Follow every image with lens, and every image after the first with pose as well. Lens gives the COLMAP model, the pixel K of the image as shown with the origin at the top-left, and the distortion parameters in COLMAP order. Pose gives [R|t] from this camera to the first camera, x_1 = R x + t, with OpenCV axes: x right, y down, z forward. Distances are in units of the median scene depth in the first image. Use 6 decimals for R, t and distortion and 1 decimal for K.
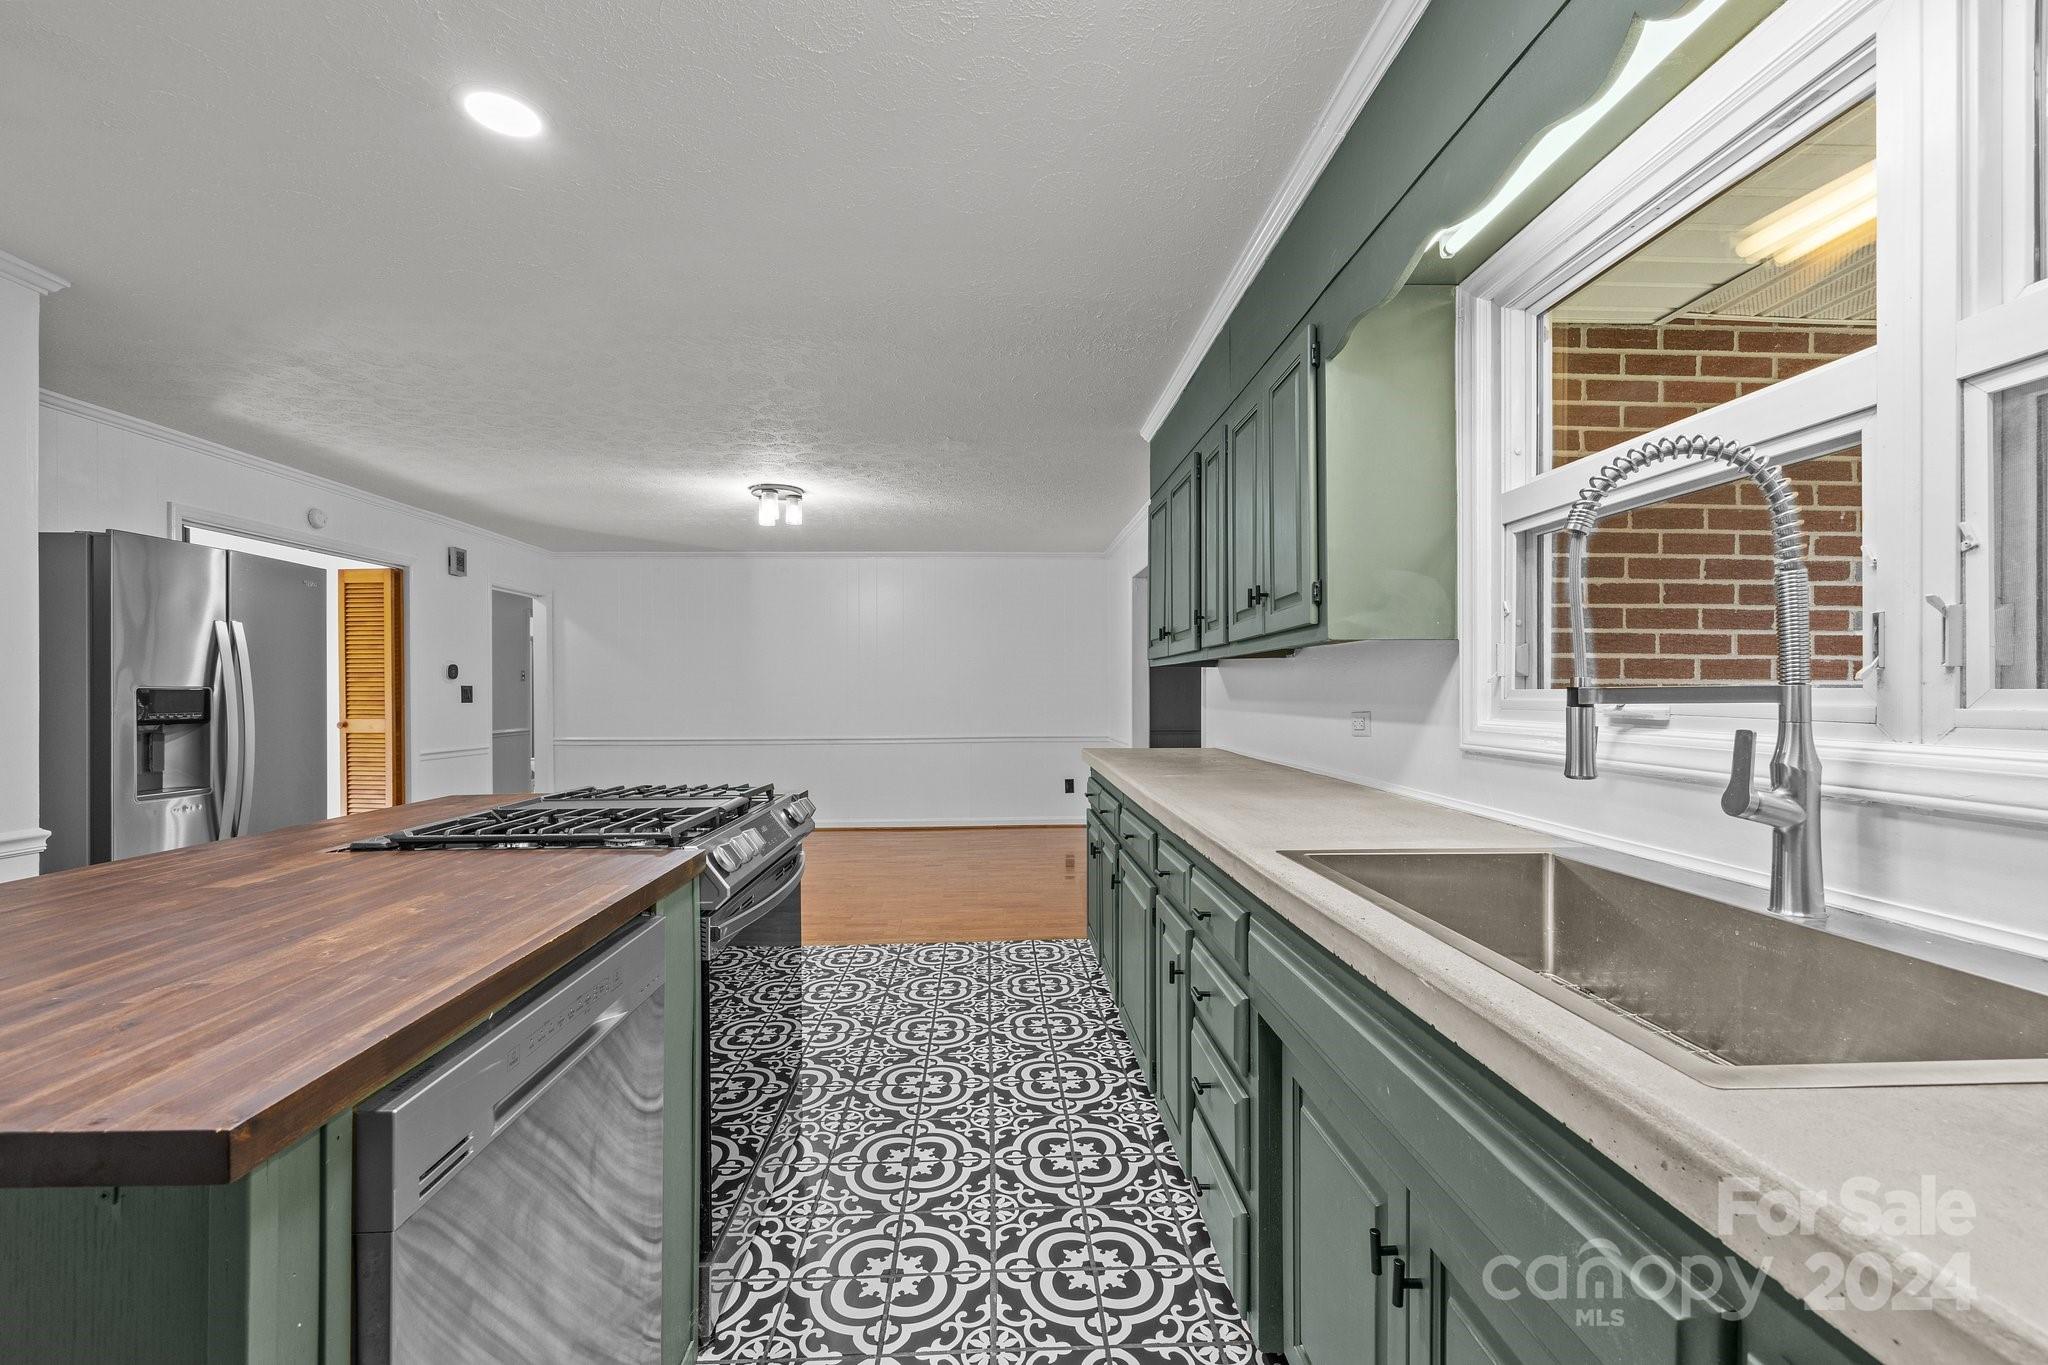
lens RADIAL K [[849.4, 0, 1034.4], [0, 849.4, 682.2], [0, 0, 1]] dist [0.023770, 0.000017]
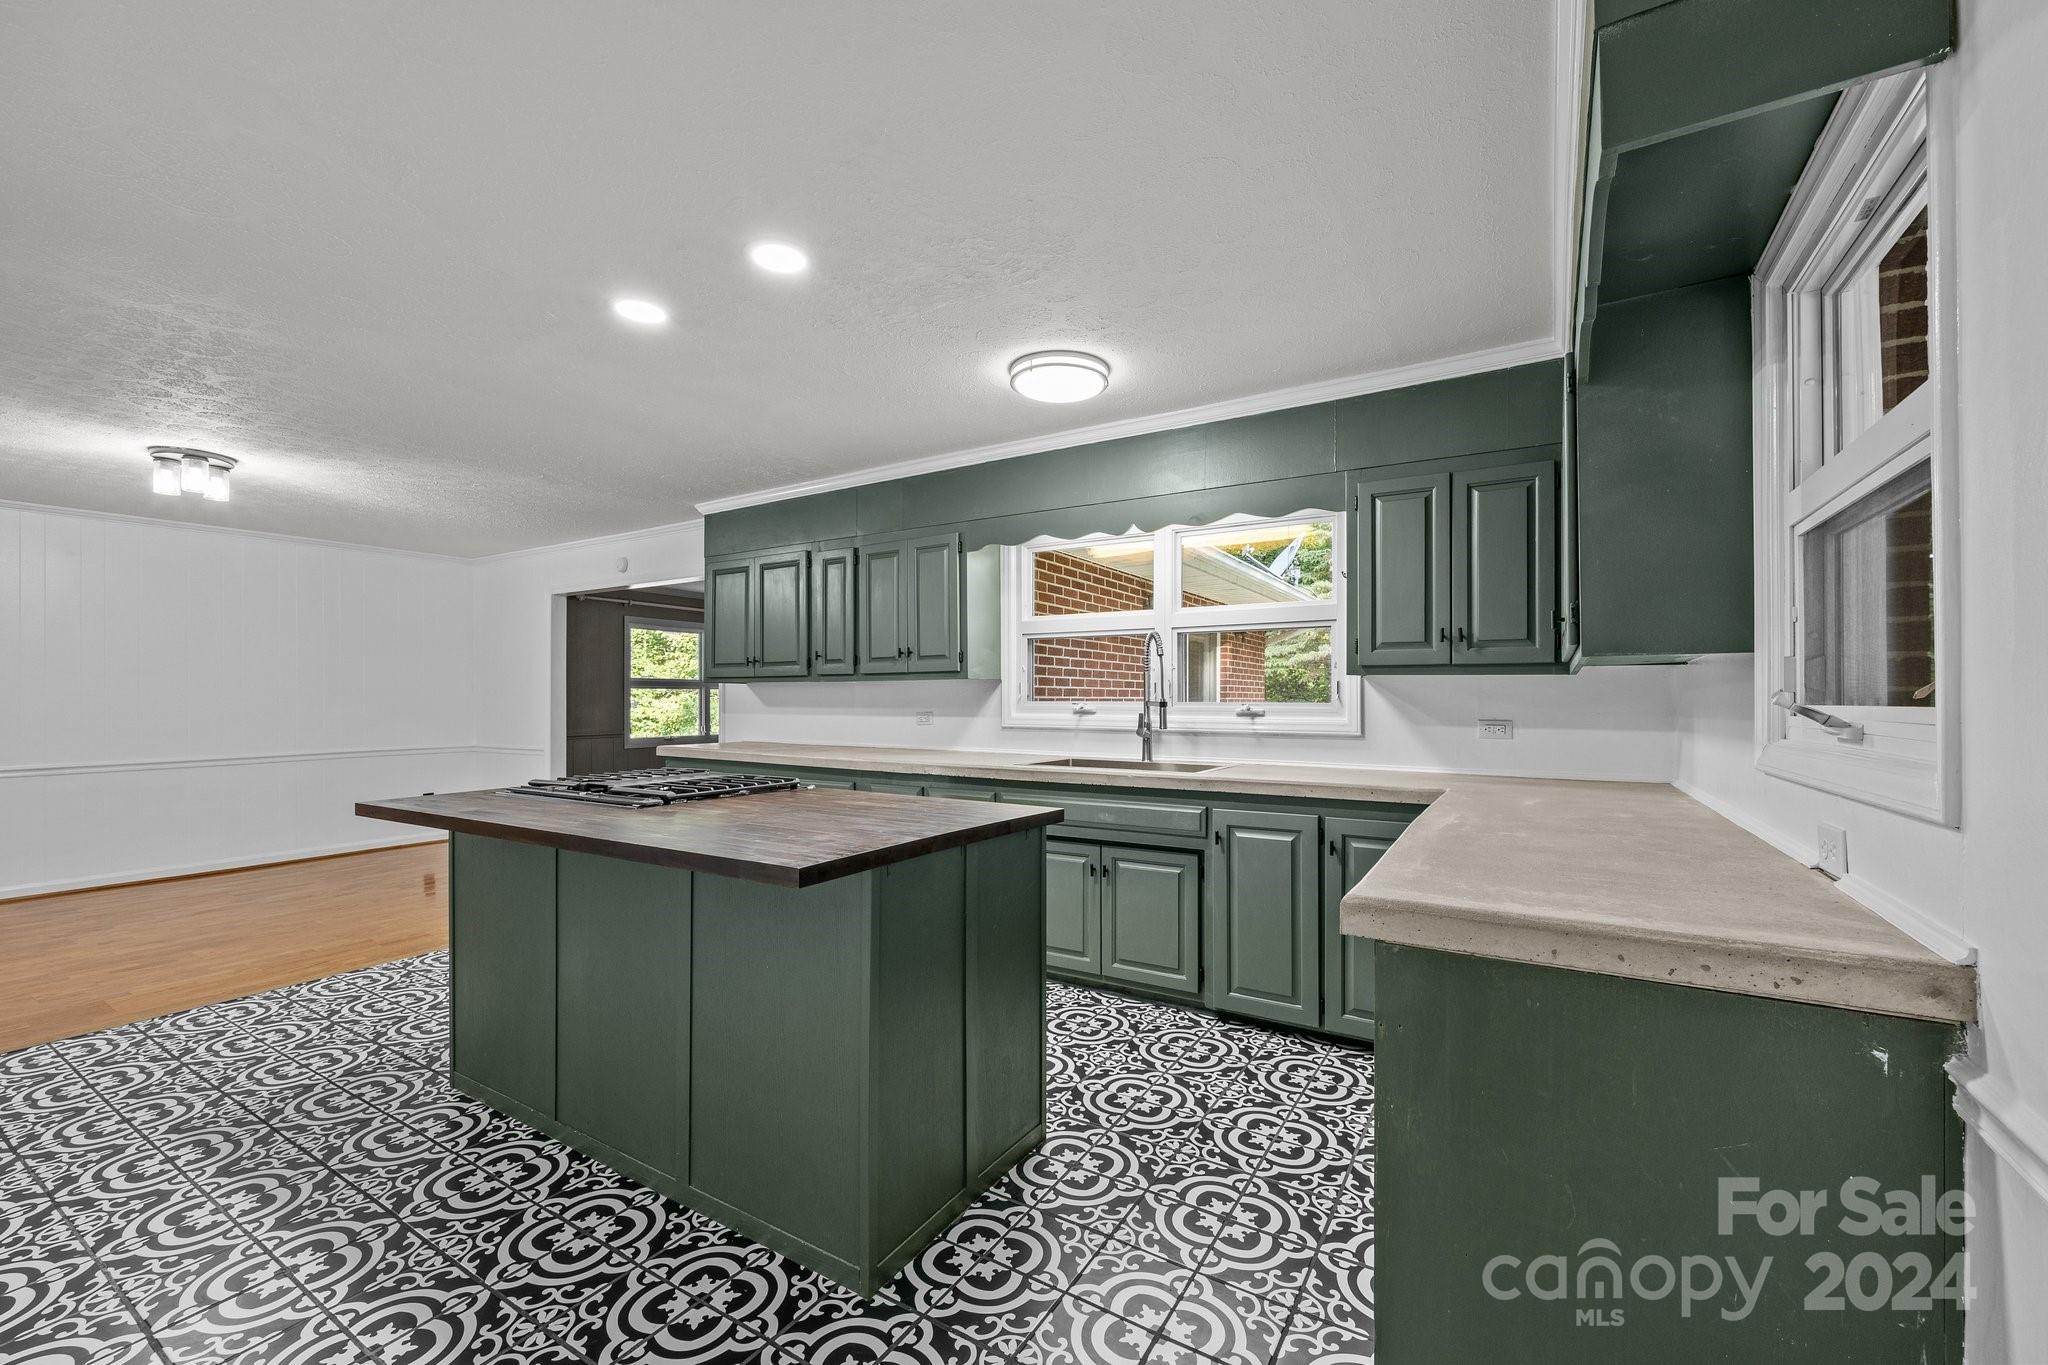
lens RADIAL K [[845.3, 0, 1008.5], [0, 845.3, 692.2], [0, 0, 1]] dist [0.108056, 0.000026]
pose [[0.584221, 0.008198, 0.811553, -1.371903], [-0.010451, 0.999942, -0.002578, -0.010048], [-0.811527, -0.006976, 0.584273, -0.365859]]
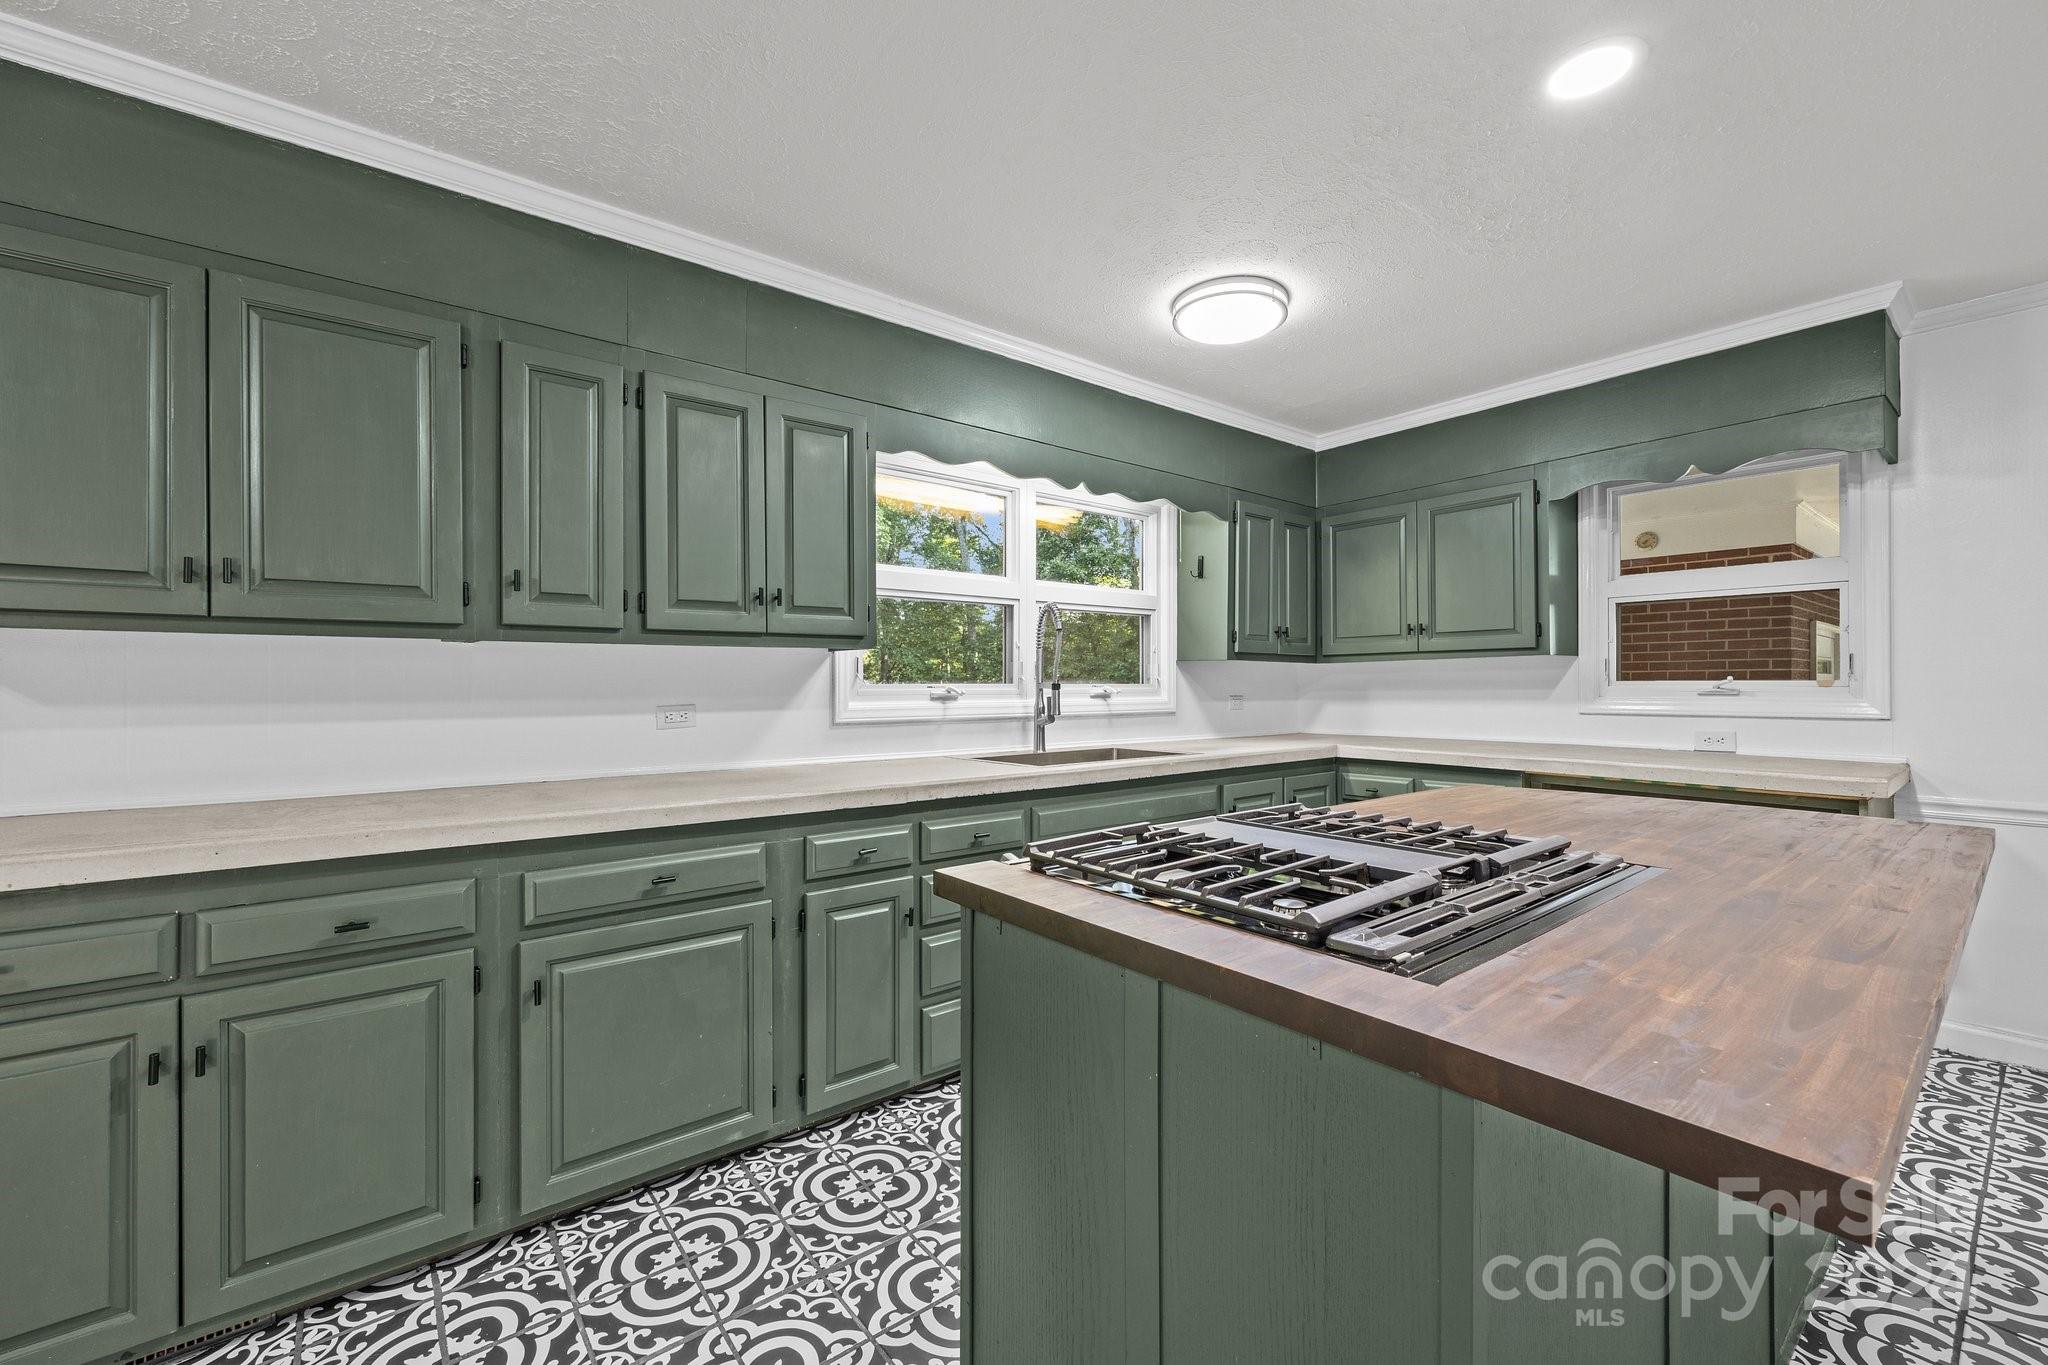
lens RADIAL K [[833.2, 0, 1026.3], [0, 833.2, 688.1], [0, 0, 1]] dist [0.000055, 0.000073]
pose [[-0.575346, -0.001865, 0.817908, -0.941776], [-0.005333, 0.999985, -0.001471, 0.015724], [-0.817893, -0.005208, -0.575347, 1.591396]]
